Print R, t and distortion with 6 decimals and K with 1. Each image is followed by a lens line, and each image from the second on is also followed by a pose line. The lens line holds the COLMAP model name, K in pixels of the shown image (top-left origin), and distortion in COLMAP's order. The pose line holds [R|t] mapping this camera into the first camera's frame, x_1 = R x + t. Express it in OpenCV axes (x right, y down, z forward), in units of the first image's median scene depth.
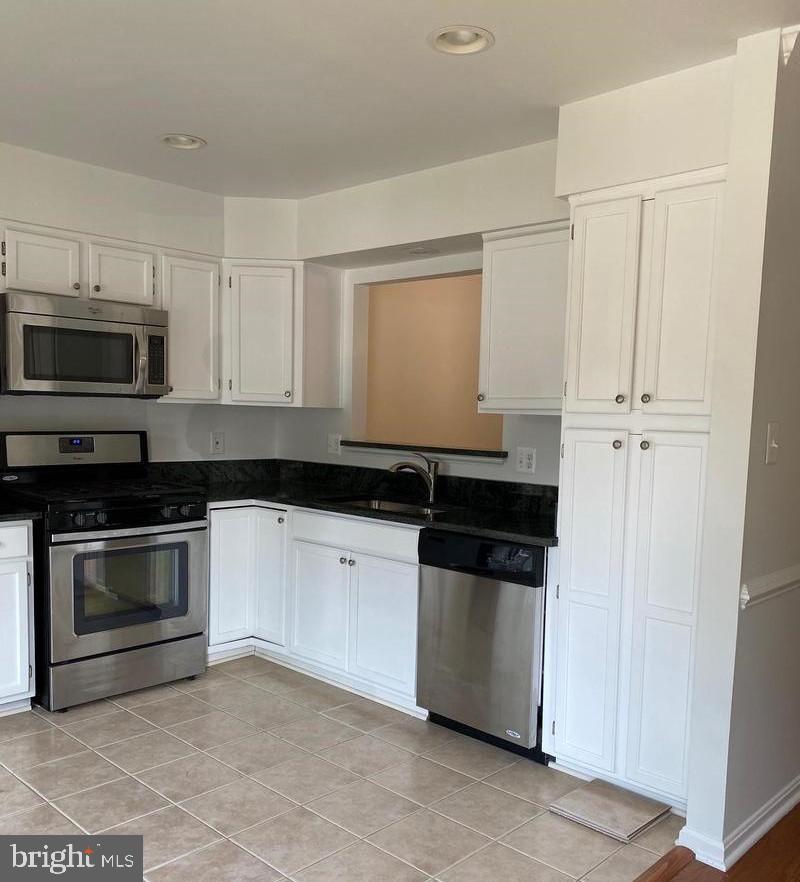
lens RADIAL K [[829.1, 0, 397.5], [0, 829.1, 502.5], [0, 0, 1]] dist [0.034841, -0.007501]
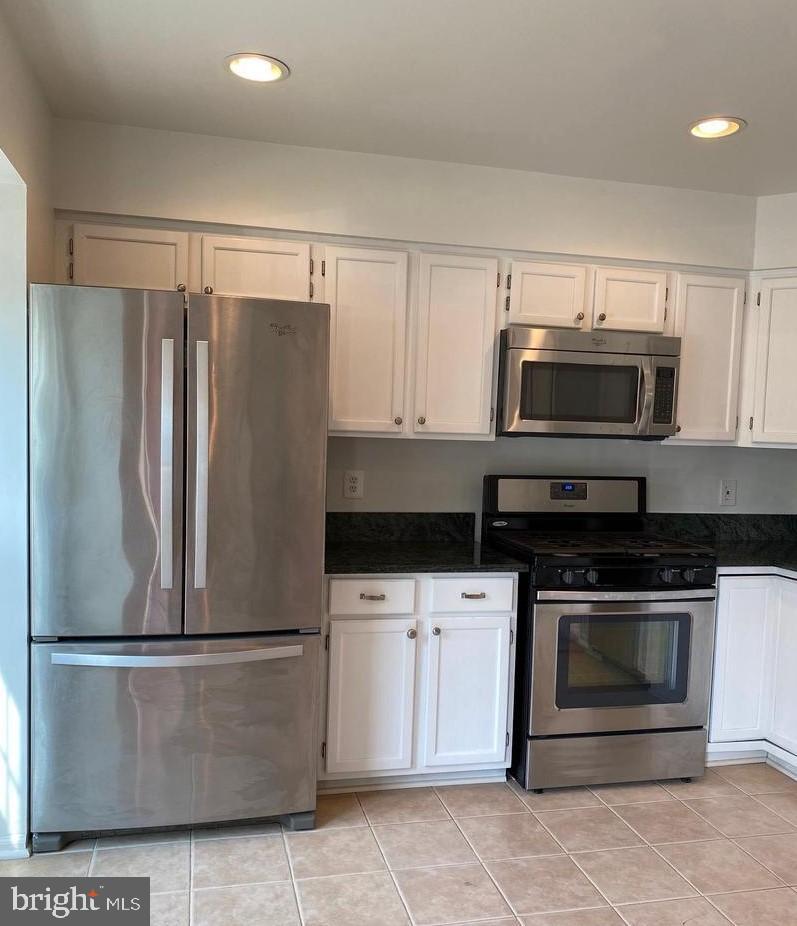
lens RADIAL K [[835.3, 0, 398.5], [0, 835.3, 463.0], [0, 0, 1]] dist [0.006569, -0.013631]
pose [[0.845127, 0.020140, -0.534186, -0.060133], [-0.071217, 0.994624, -0.075173, -0.018561], [0.529800, 0.101574, 0.842018, 0.141783]]
